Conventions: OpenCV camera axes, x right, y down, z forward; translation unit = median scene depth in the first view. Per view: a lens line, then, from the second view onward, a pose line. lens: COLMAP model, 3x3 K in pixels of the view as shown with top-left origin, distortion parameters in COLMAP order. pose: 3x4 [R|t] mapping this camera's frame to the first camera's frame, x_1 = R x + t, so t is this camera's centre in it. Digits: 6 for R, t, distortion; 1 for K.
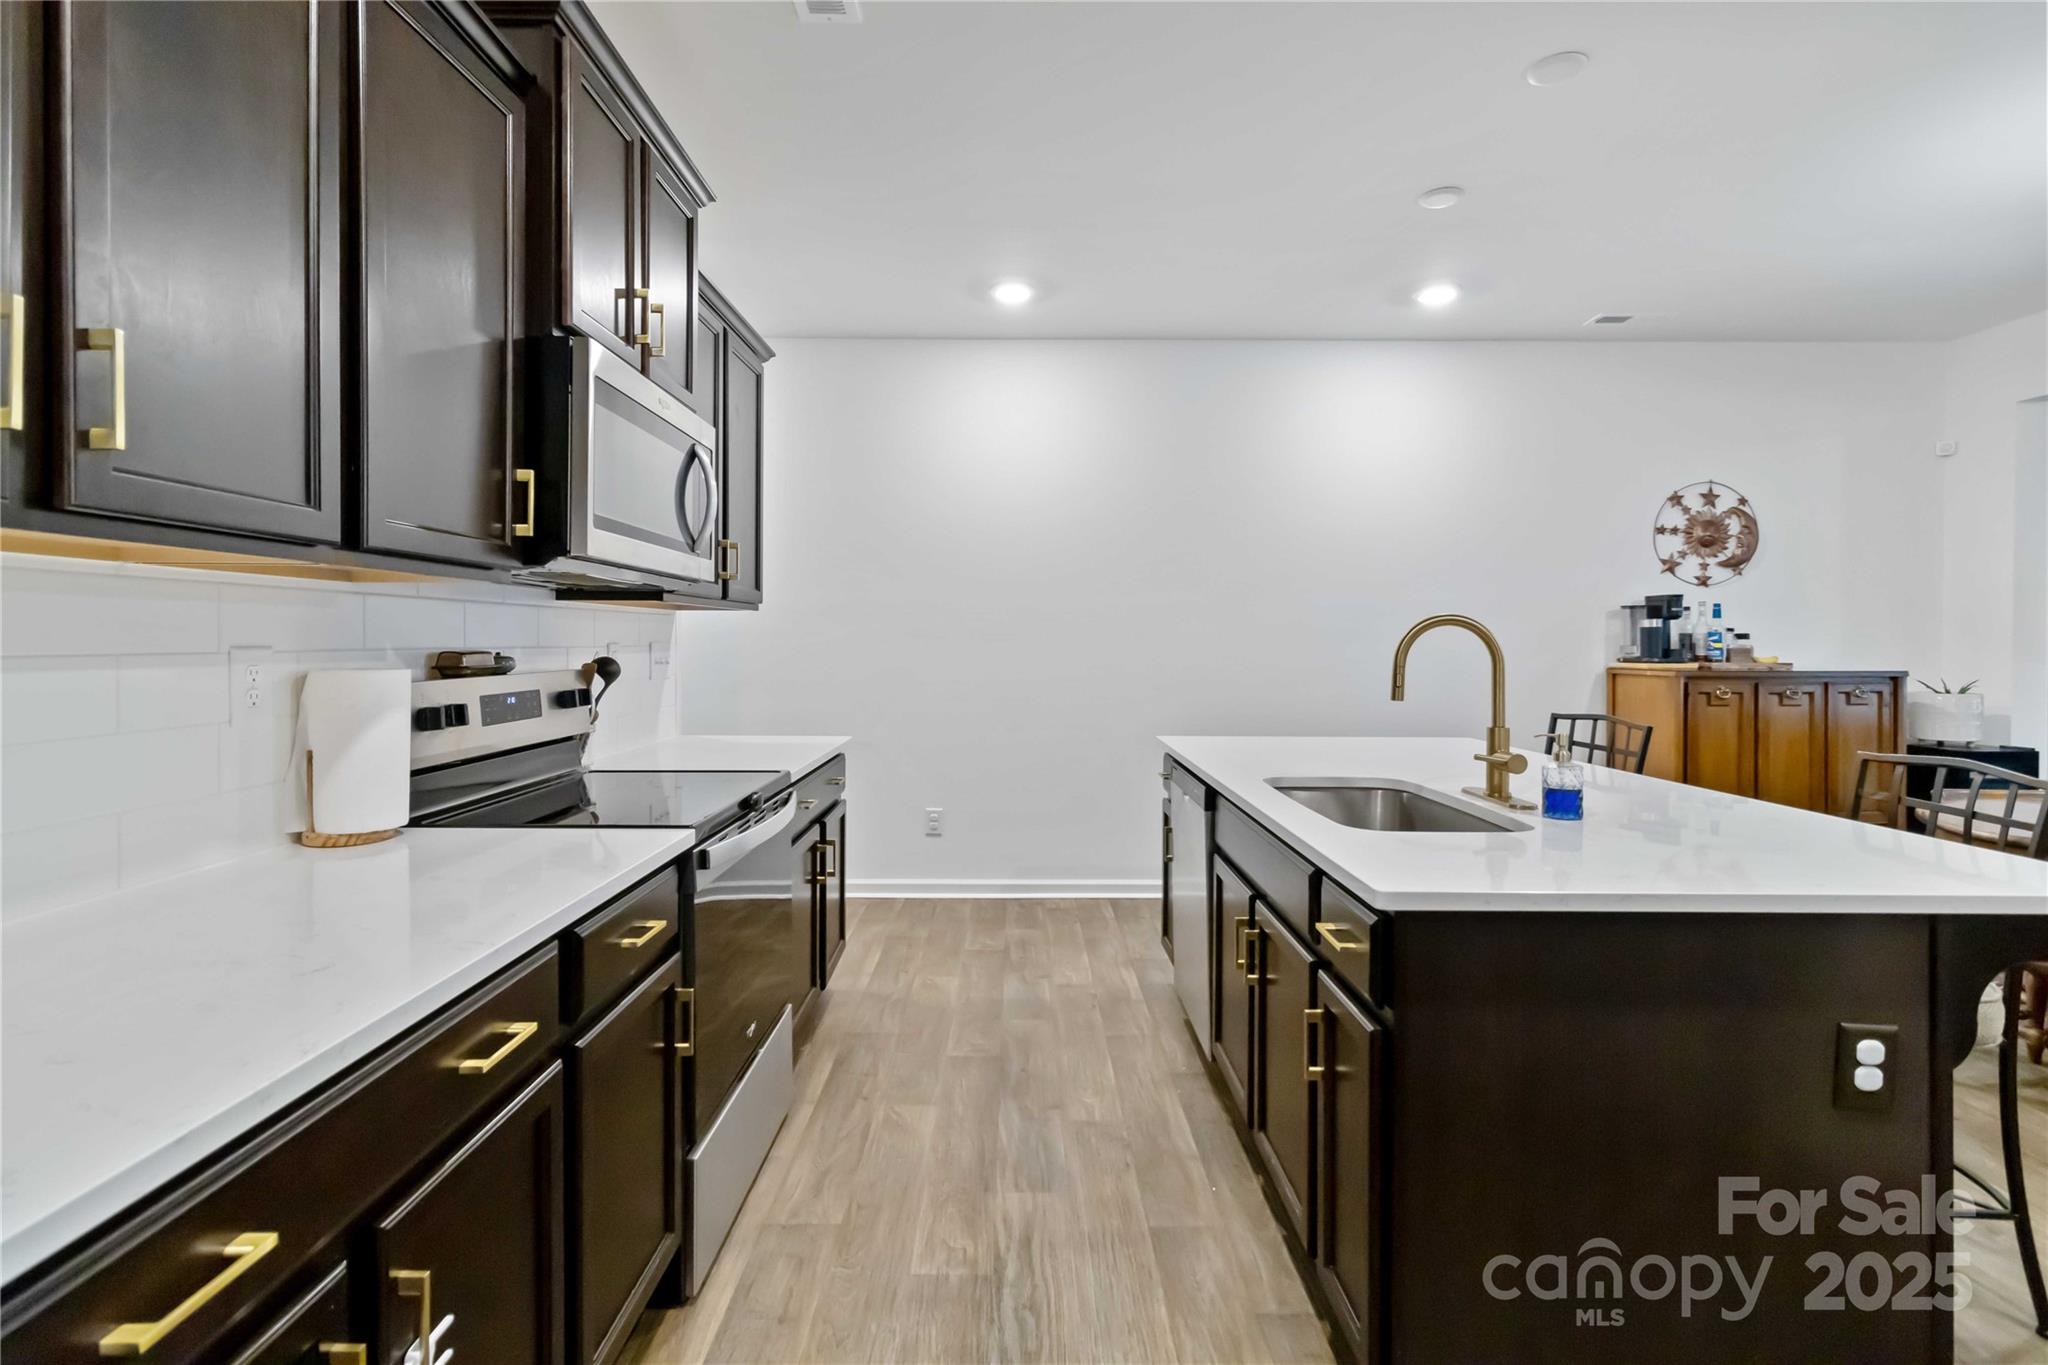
lens RADIAL K [[951.0, 0, 1015.0], [0, 951.0, 648.3], [0, 0, 1]] dist [0.001369, 0.000879]
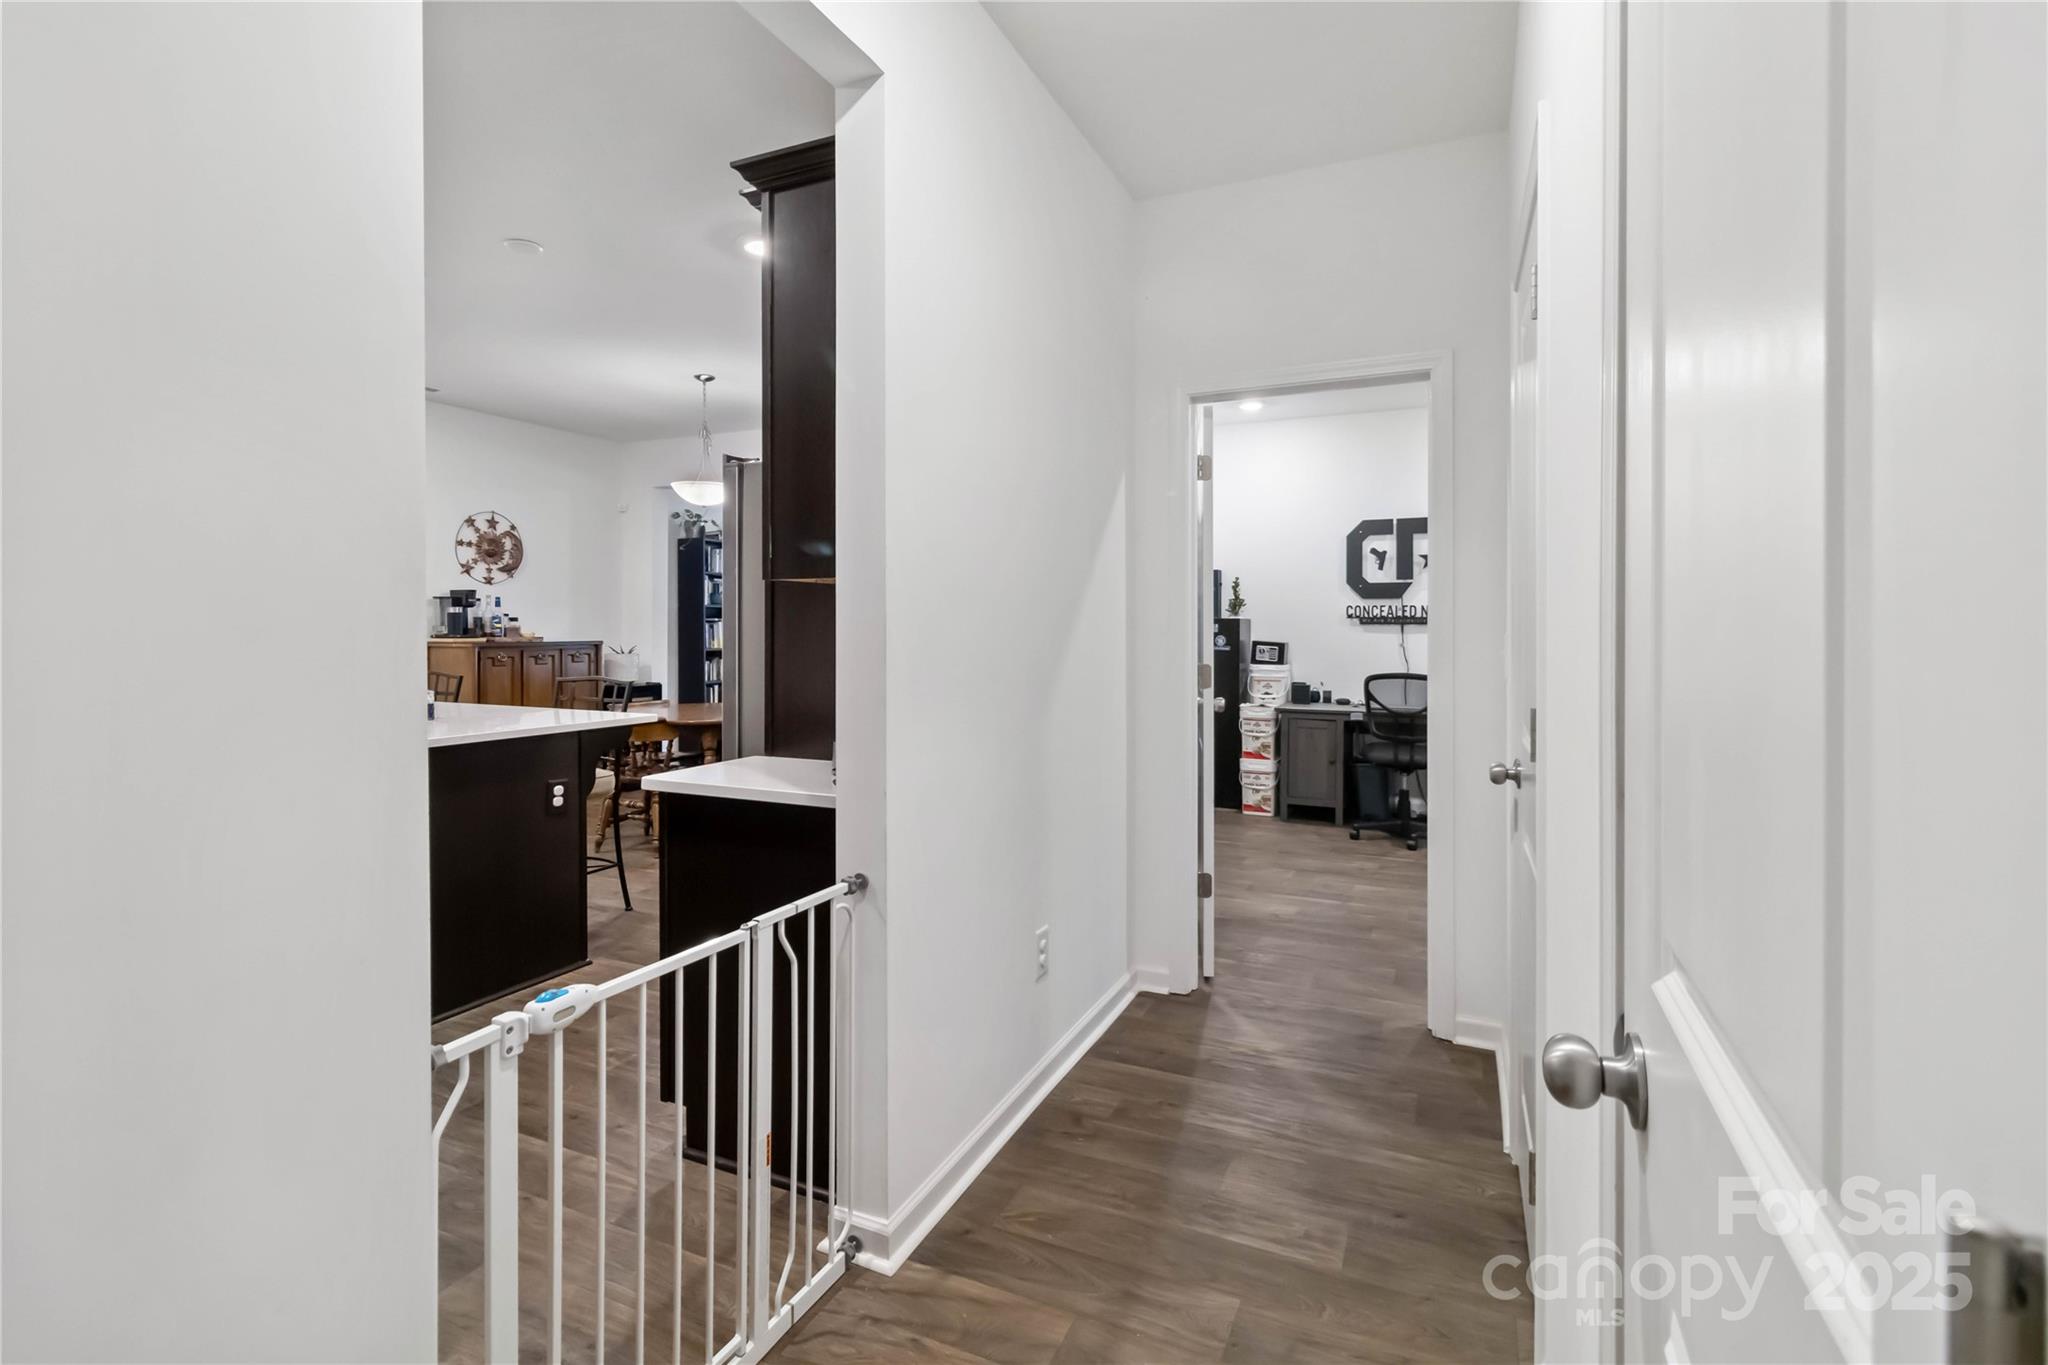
lens RADIAL K [[951.0, 0, 1019.9], [0, 951.0, 631.4], [0, 0, 1]] dist [0.001369, 0.000879]
pose [[0.418799, -0.007596, 0.908047, -0.252038], [0.005767, 0.999967, 0.005705, 0.002120], [-0.908061, 0.002848, 0.418829, -0.337531]]
